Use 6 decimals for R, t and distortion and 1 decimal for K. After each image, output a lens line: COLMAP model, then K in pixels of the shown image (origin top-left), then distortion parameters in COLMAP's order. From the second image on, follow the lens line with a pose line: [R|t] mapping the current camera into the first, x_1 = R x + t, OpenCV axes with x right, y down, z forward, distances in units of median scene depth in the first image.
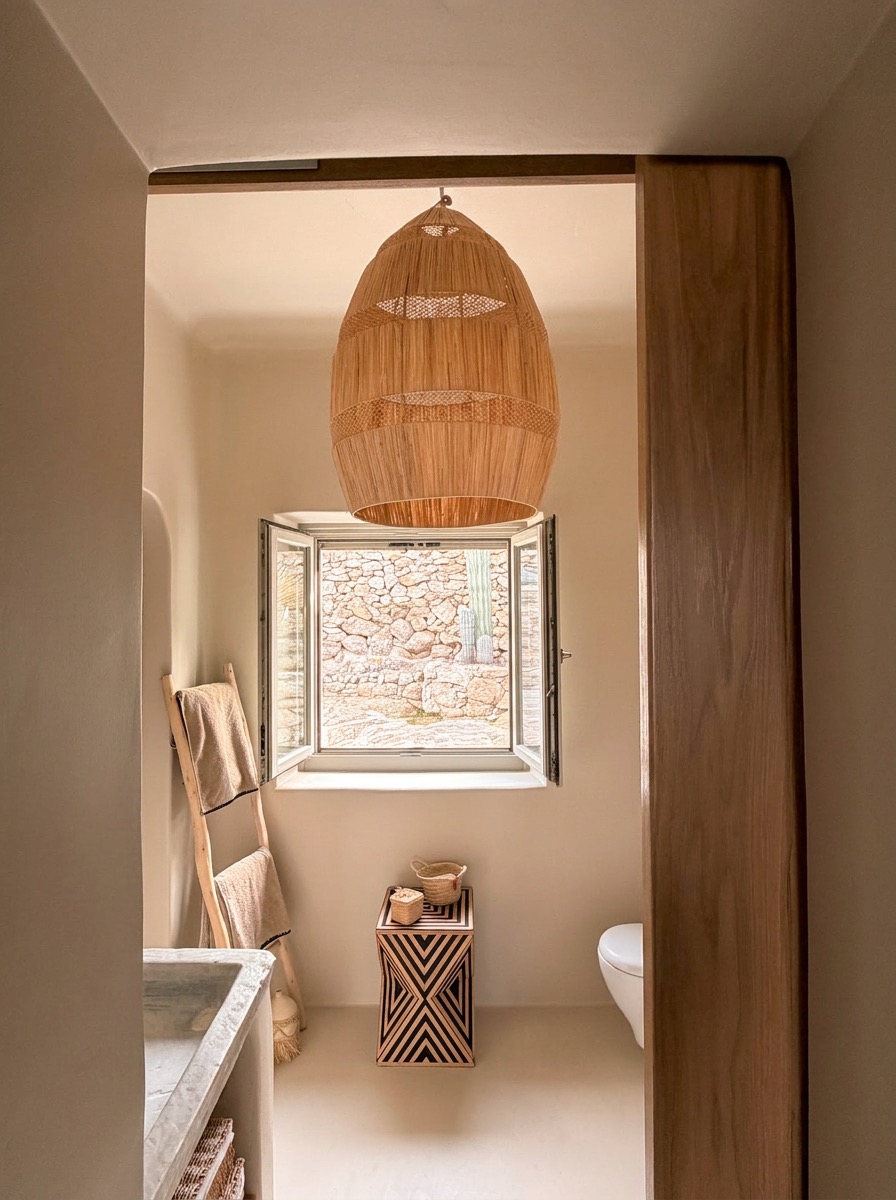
lens RADIAL K [[670.0, 0, 454.4], [0, 670.0, 604.5], [0, 0, 1]] dist [0.008811, 0.000078]
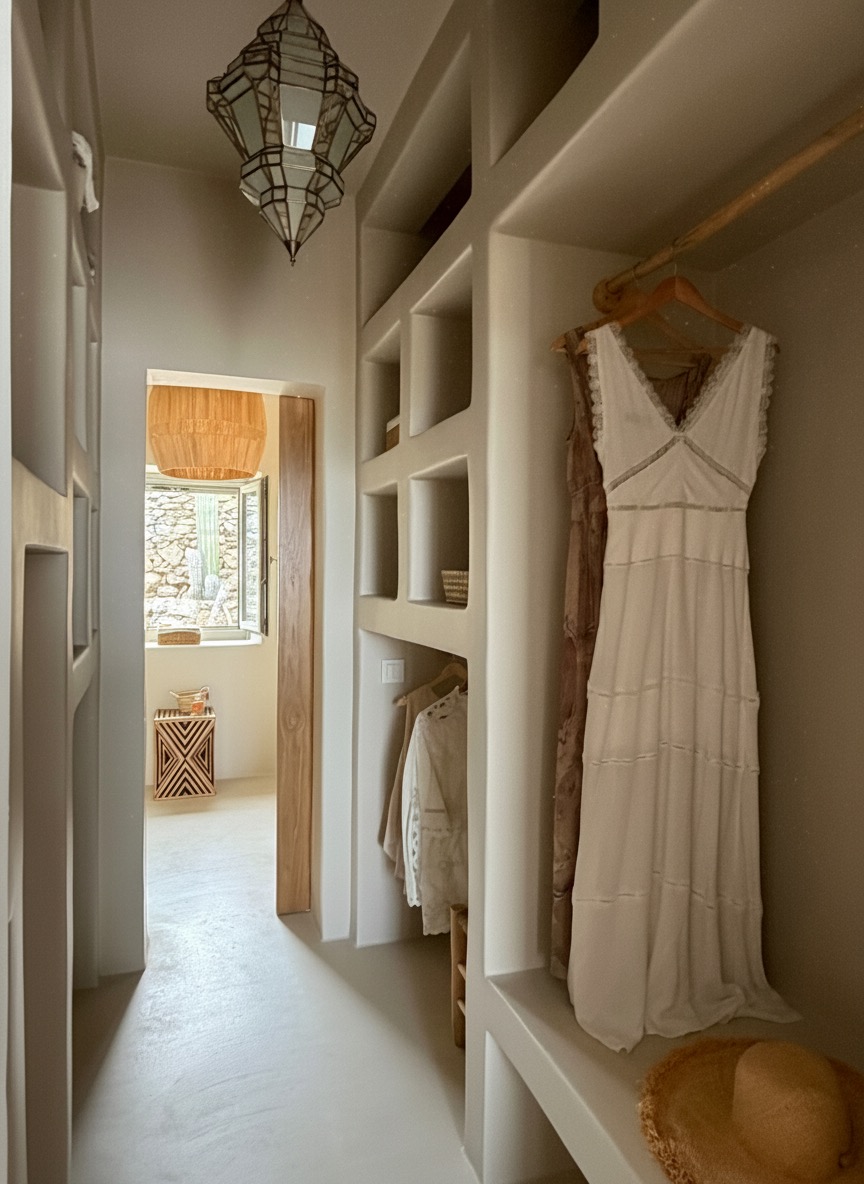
lens RADIAL K [[717.6, 0, 423.4], [0, 717.6, 585.8], [0, 0, 1]] dist [0.005022, -0.013662]
pose [[0.942059, 0.008416, 0.335343, -0.081641], [-0.019417, 0.999377, 0.029466, 0.080454], [-0.334886, -0.034270, 0.941635, -0.818899]]
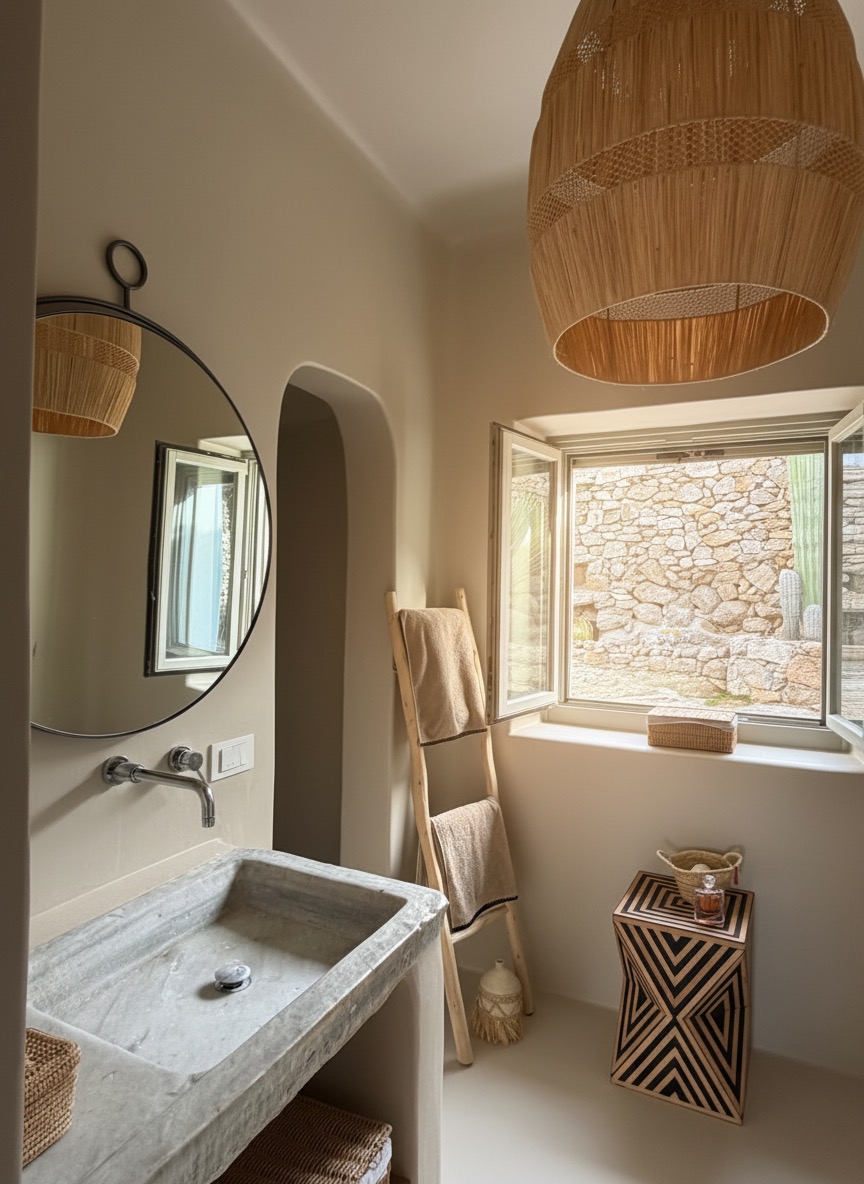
lens RADIAL K [[717.6, 0, 430.4], [0, 717.6, 585.0], [0, 0, 1]] dist [0.005022, -0.013662]
pose [[0.895087, 0.014212, -0.445666, 0.059793], [-0.013075, 0.999899, 0.005626, 0.083452], [0.445700, 0.000791, 0.895182, 0.128591]]
